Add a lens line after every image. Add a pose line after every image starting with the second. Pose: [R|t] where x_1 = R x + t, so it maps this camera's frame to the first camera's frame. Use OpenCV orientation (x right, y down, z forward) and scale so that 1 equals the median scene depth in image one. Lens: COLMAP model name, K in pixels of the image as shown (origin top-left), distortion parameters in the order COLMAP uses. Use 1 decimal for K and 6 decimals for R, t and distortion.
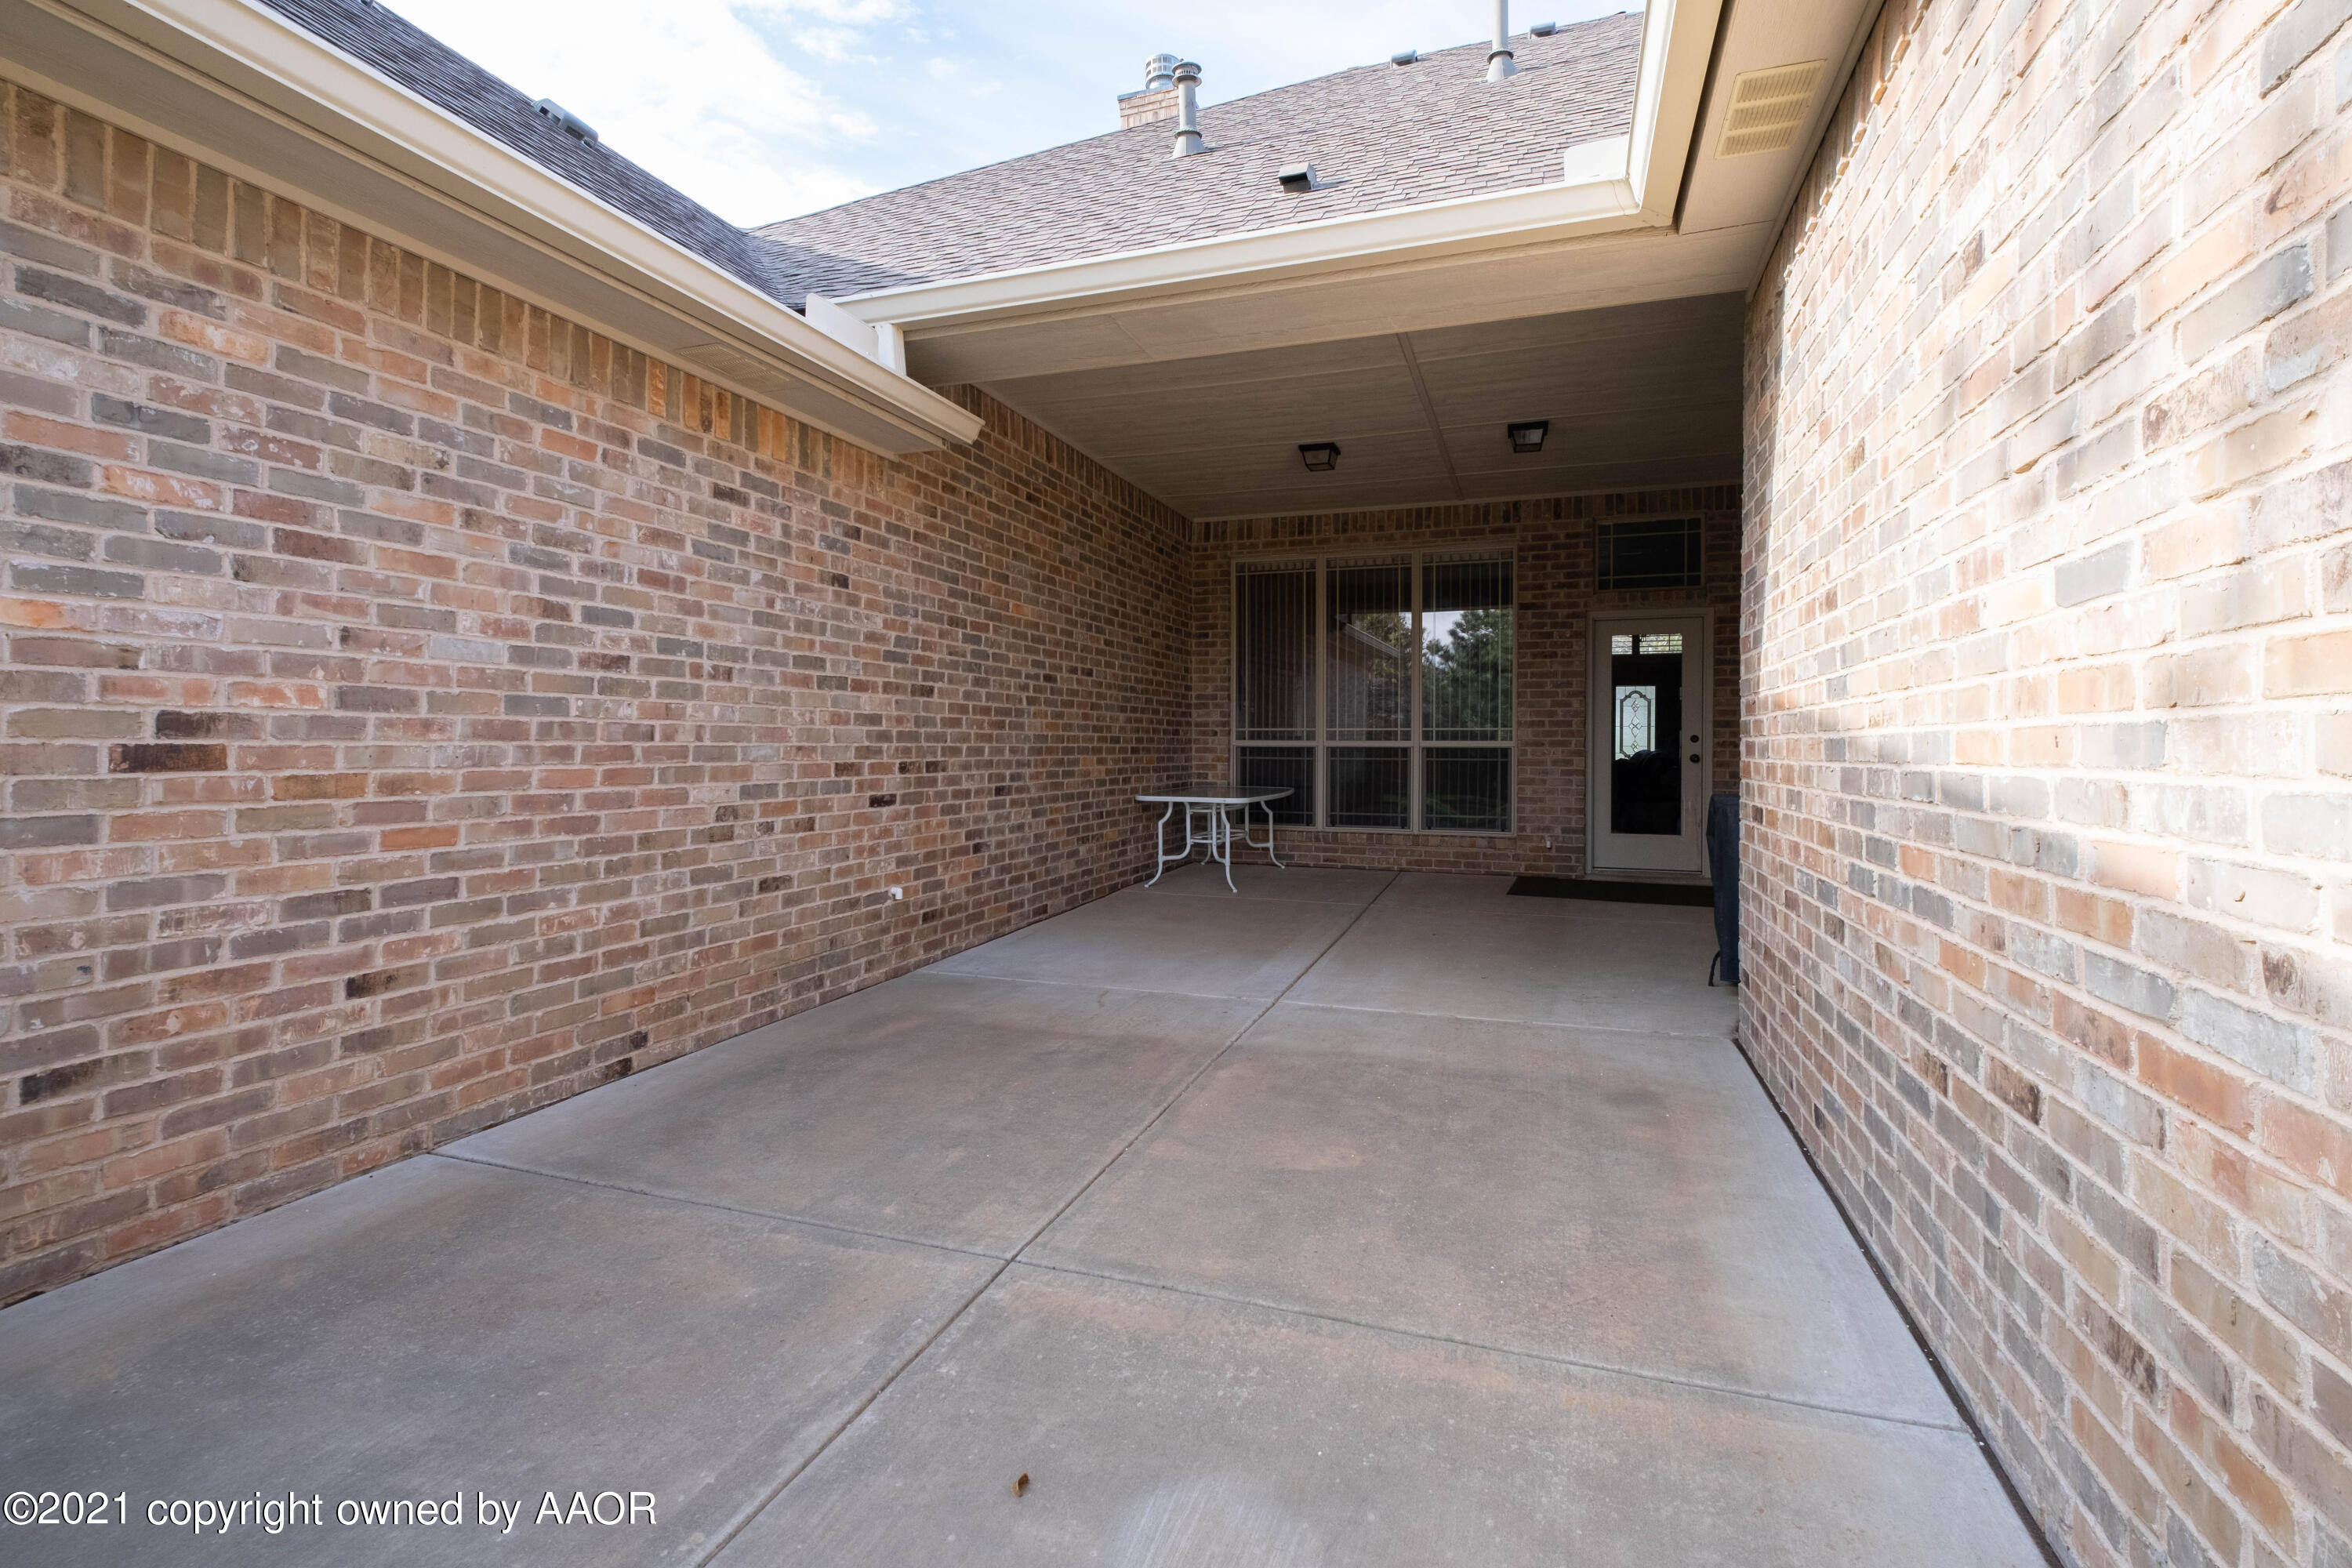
lens RADIAL K [[1034.6, 0, 1180.2], [0, 1034.6, 734.2], [0, 0, 1]] dist [0.004724, -0.006148]
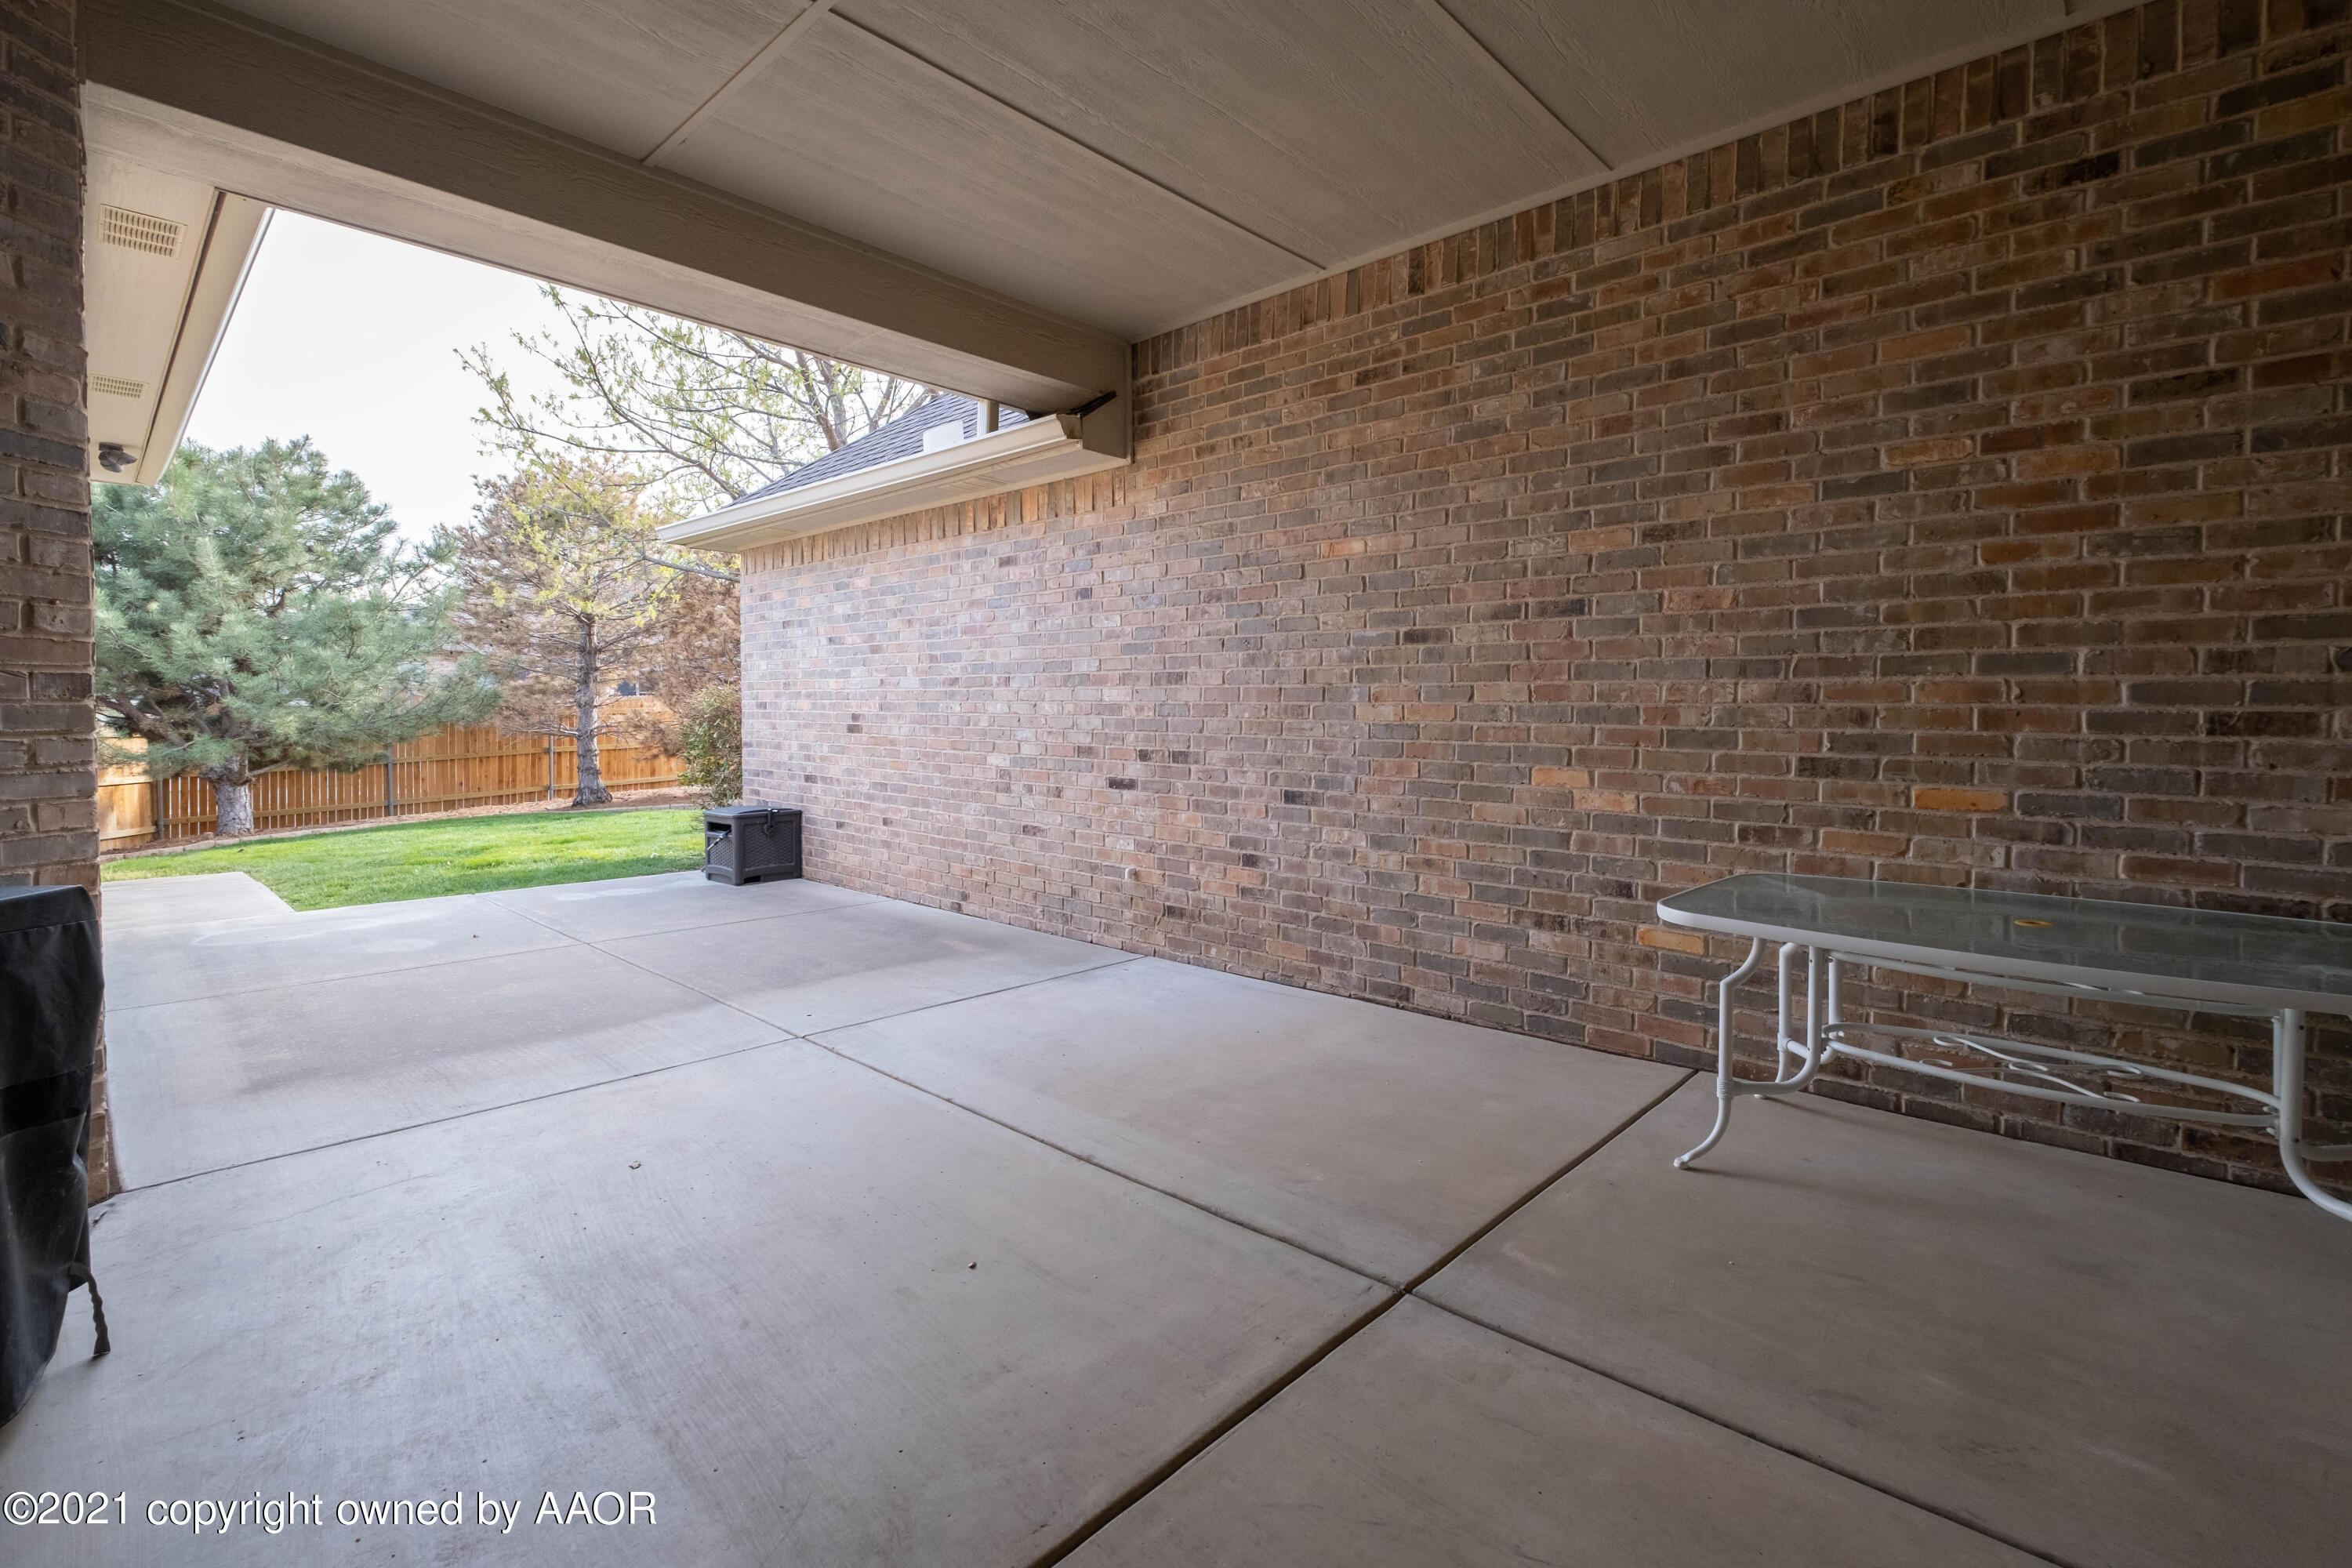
lens RADIAL K [[1034.6, 0, 1180.2], [0, 1034.6, 734.2], [0, 0, 1]] dist [0.004724, -0.006148]
pose [[-0.397970, 0.016650, -0.917247, 0.897919], [0.000110, 0.999836, 0.018102, -0.009879], [0.917398, 0.007103, -0.397907, 1.954647]]
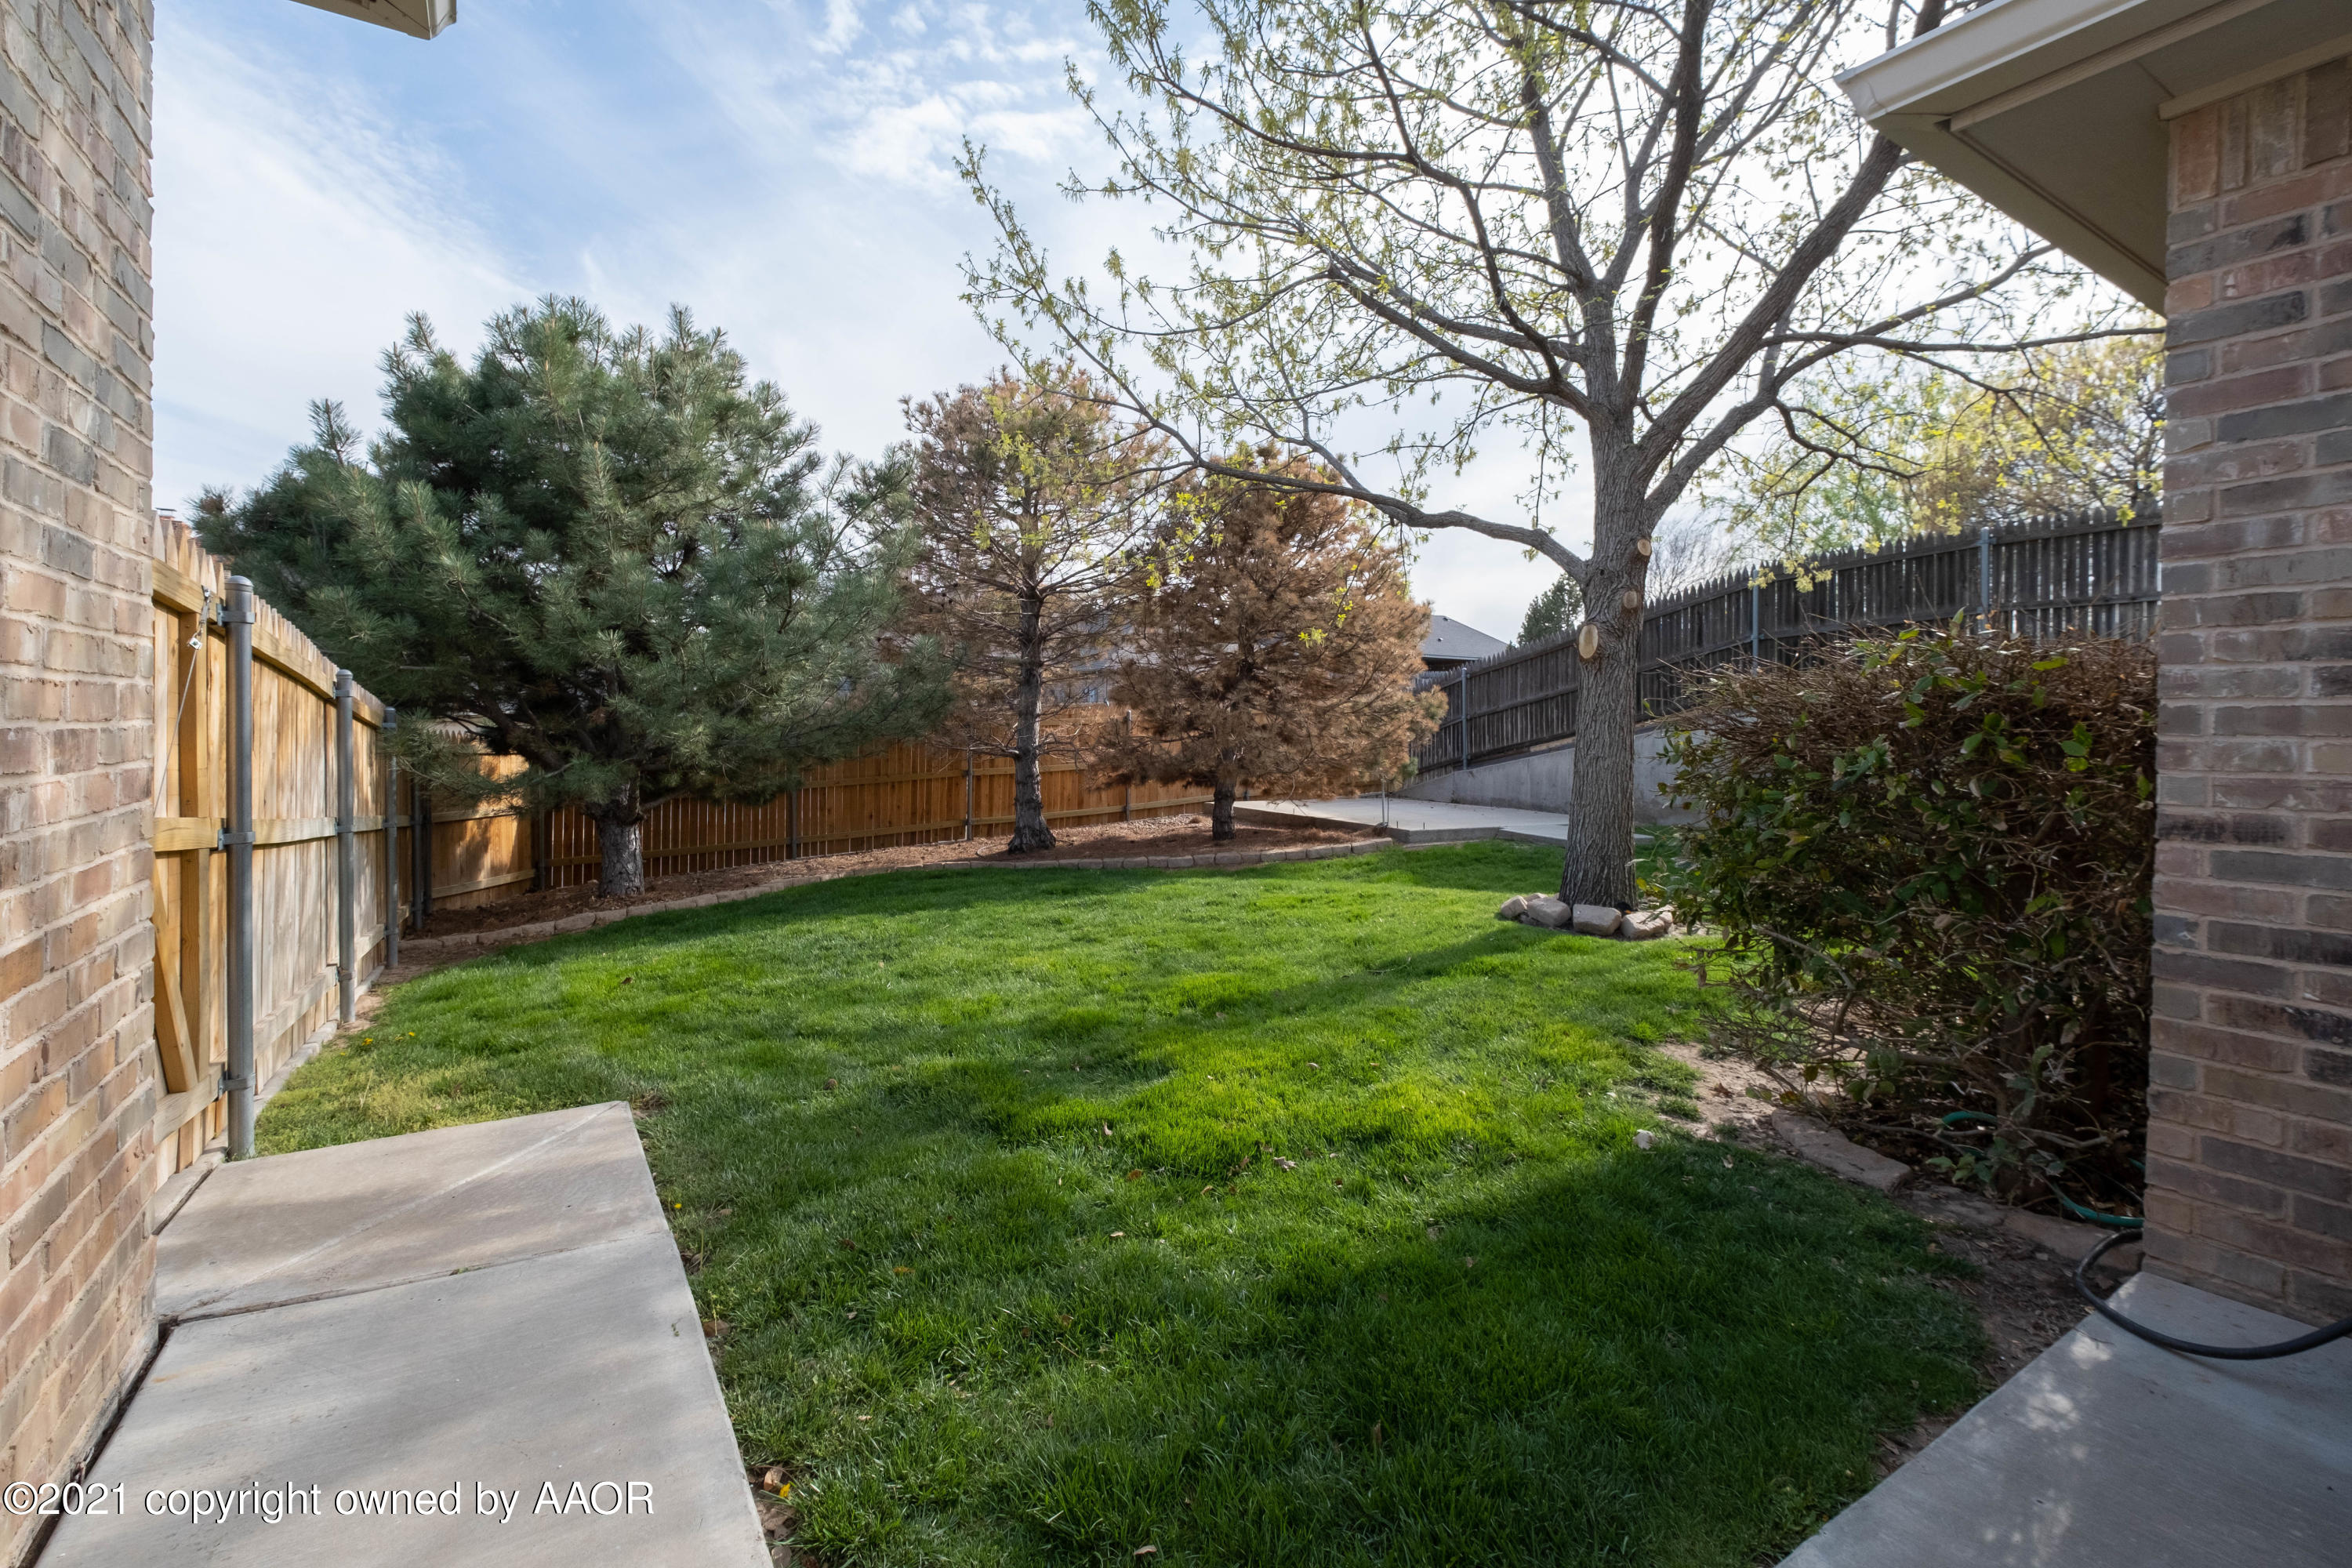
lens RADIAL K [[1034.6, 0, 1180.2], [0, 1034.6, 734.2], [0, 0, 1]] dist [0.004724, -0.006148]
pose [[-0.609611, -0.000474, -0.792700, 0.688117], [-0.002901, 0.999994, 0.001634, -0.006487], [0.792695, 0.003296, -0.609609, 1.482657]]
